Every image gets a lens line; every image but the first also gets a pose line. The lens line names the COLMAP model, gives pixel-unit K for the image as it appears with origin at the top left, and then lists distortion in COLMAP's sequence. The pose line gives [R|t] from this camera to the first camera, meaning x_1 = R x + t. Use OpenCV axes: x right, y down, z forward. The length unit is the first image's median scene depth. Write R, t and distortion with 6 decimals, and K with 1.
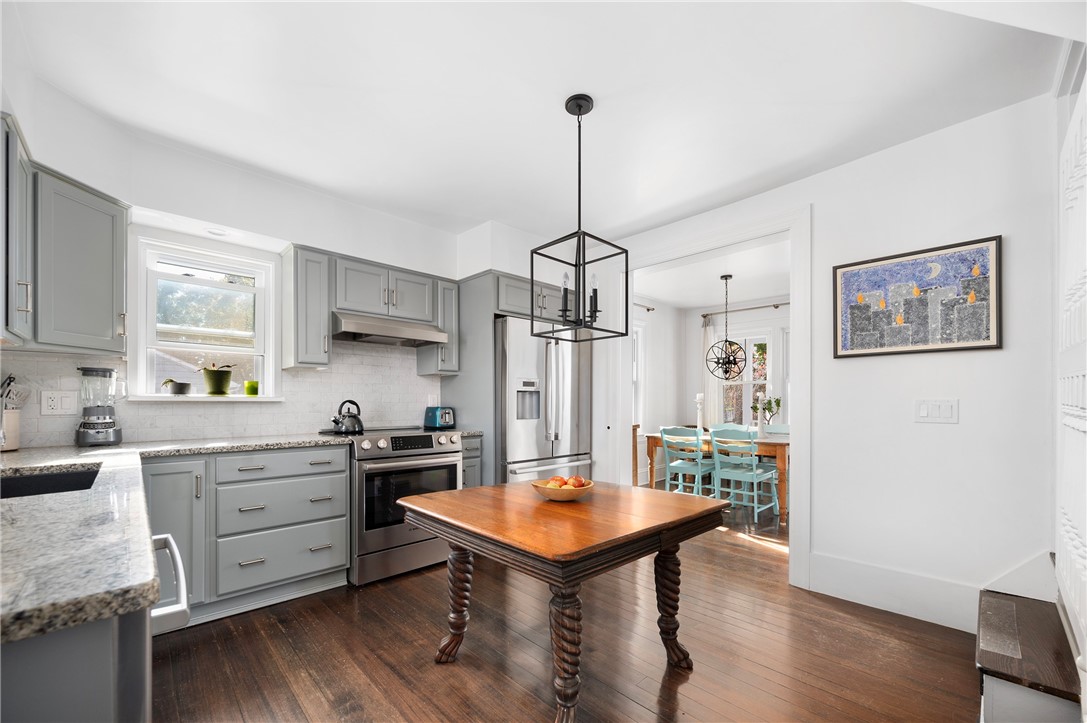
lens RADIAL K [[434.3, 0, 547.2], [0, 434.3, 403.0], [0, 0, 1]] dist [-0.006586, -0.000281]
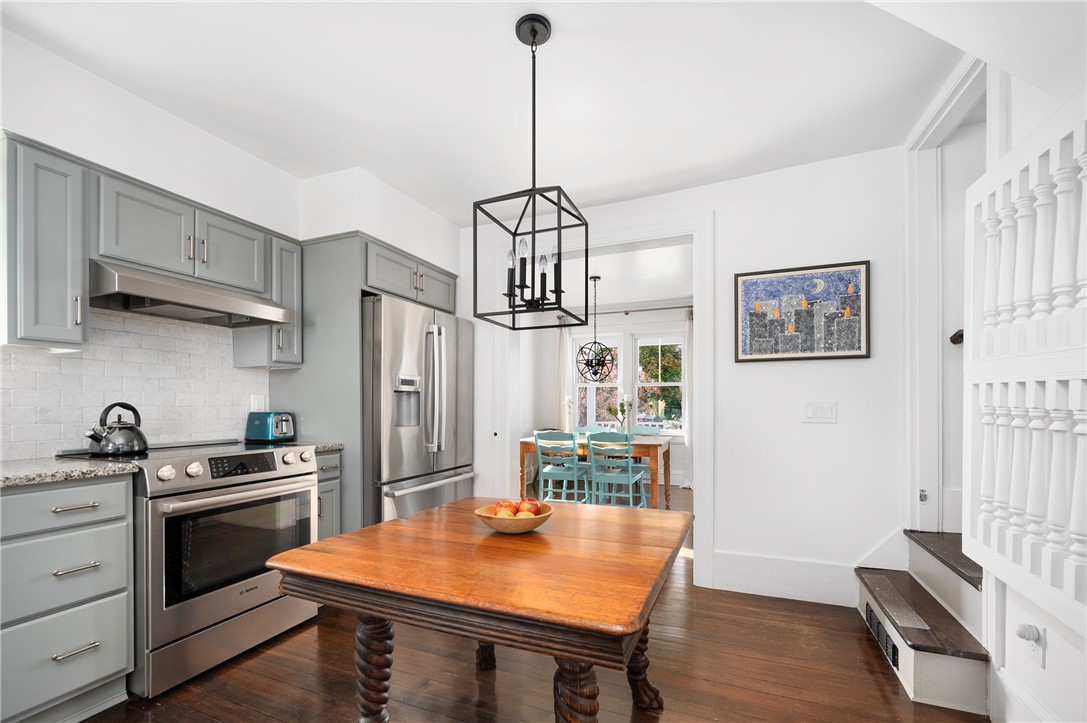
lens RADIAL K [[451.6, 0, 549.3], [0, 451.6, 404.2], [0, 0, 1]] dist [-0.003499, -0.000343]
pose [[0.917612, -0.001829, 0.397474, -0.153366], [0.003186, 0.999991, -0.002754, -0.000822], [-0.397466, 0.003793, 0.917609, 0.157263]]
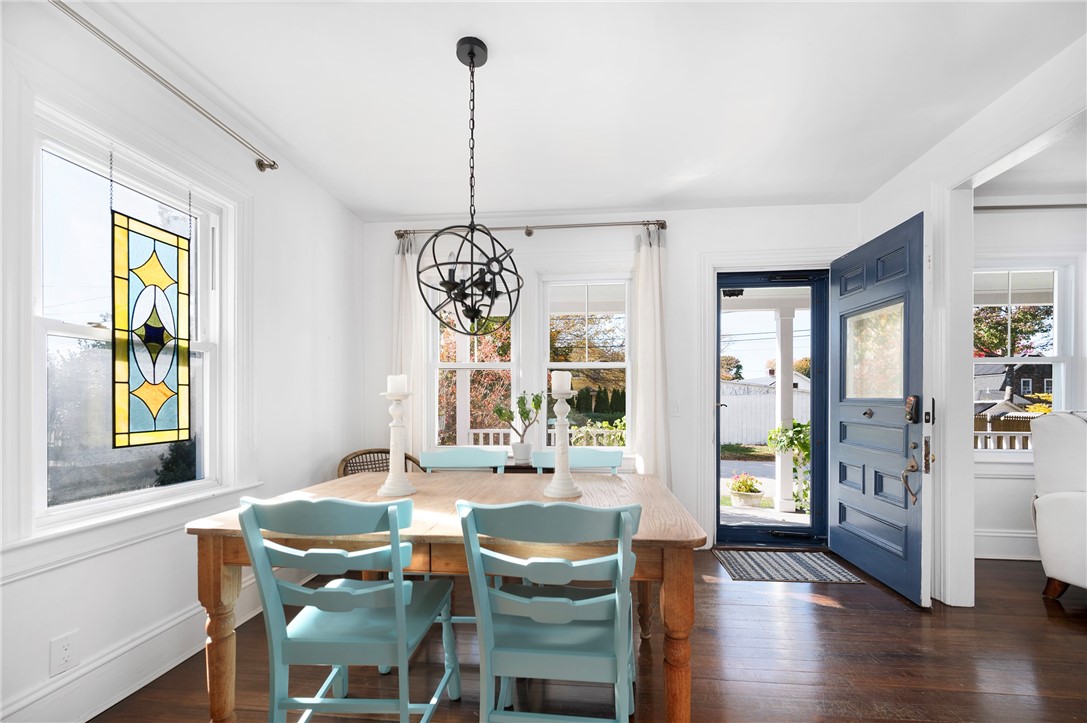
lens RADIAL K [[434.3, 0, 547.2], [0, 434.3, 403.0], [0, 0, 1]] dist [-0.006586, -0.000281]
pose [[0.771111, 0.000190, 0.636701, 0.389772], [0.003714, 0.999982, -0.004796, 0.005671], [-0.636690, 0.006063, 0.771096, 1.137615]]
